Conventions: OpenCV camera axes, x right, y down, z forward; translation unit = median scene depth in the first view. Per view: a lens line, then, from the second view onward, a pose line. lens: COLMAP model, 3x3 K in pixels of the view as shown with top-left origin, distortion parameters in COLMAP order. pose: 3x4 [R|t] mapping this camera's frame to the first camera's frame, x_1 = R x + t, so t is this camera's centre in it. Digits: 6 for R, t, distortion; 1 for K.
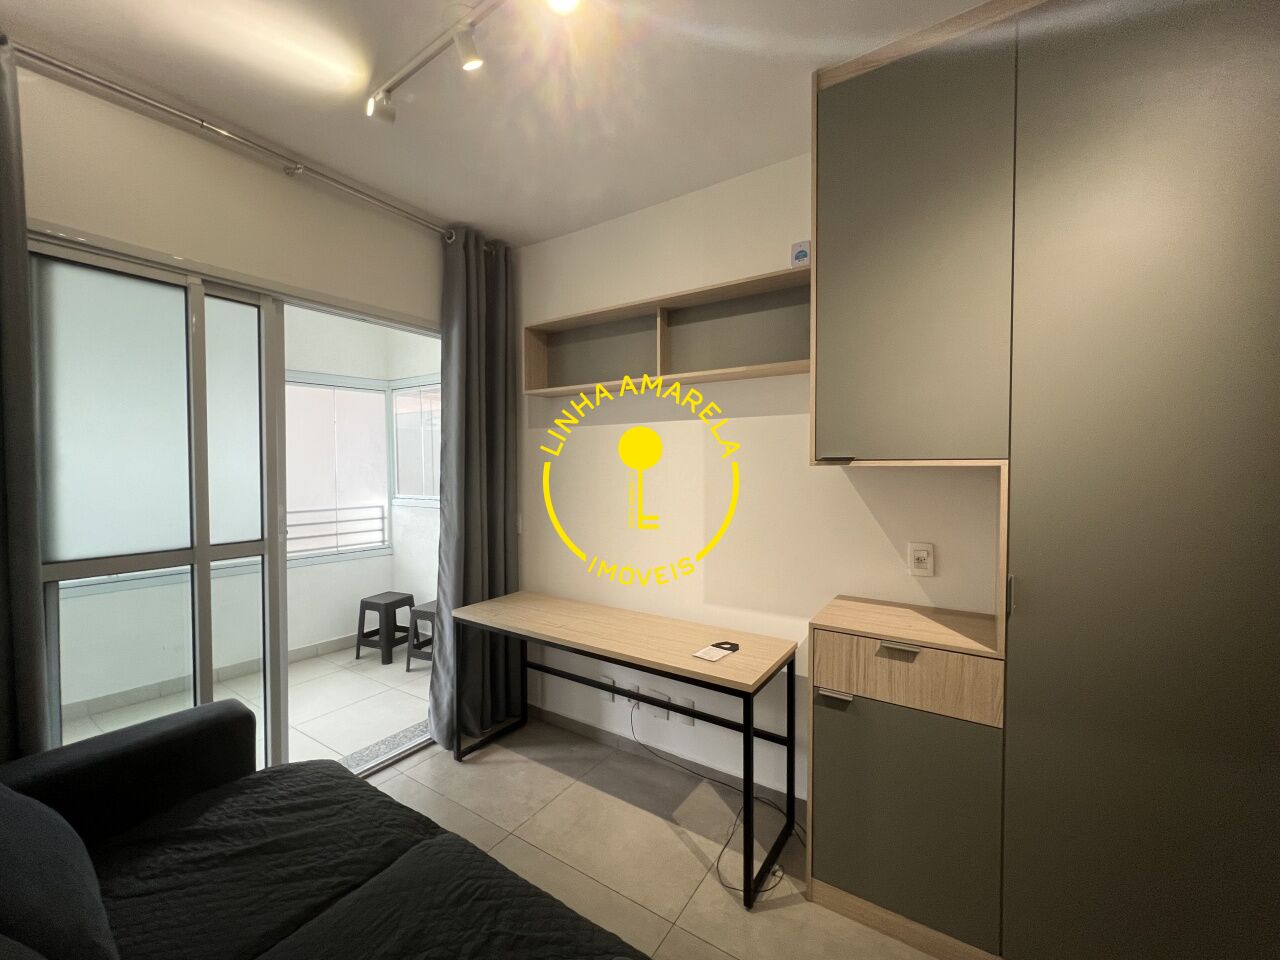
lens RADIAL K [[519.3, 0, 635.7], [0, 519.3, 478.7], [0, 0, 1]] dist [-0.000449, 0.000072]
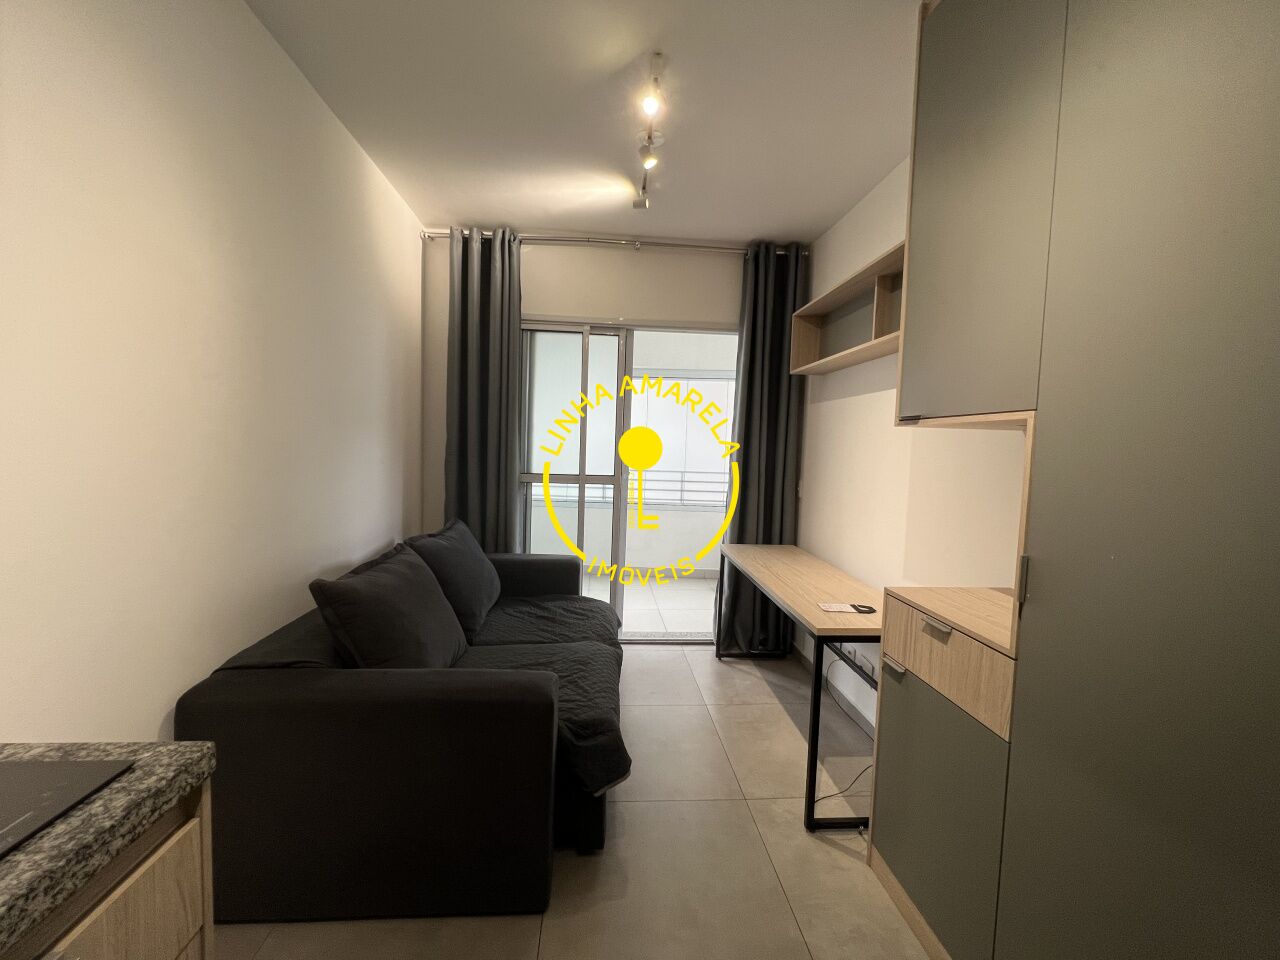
lens RADIAL K [[519.3, 0, 635.7], [0, 519.3, 478.7], [0, 0, 1]] dist [-0.000449, 0.000072]
pose [[0.614980, 0.073747, -0.785086, 0.737500], [-0.054780, 0.997207, 0.050761, 0.045332], [0.786637, 0.011790, 0.617303, 0.022652]]
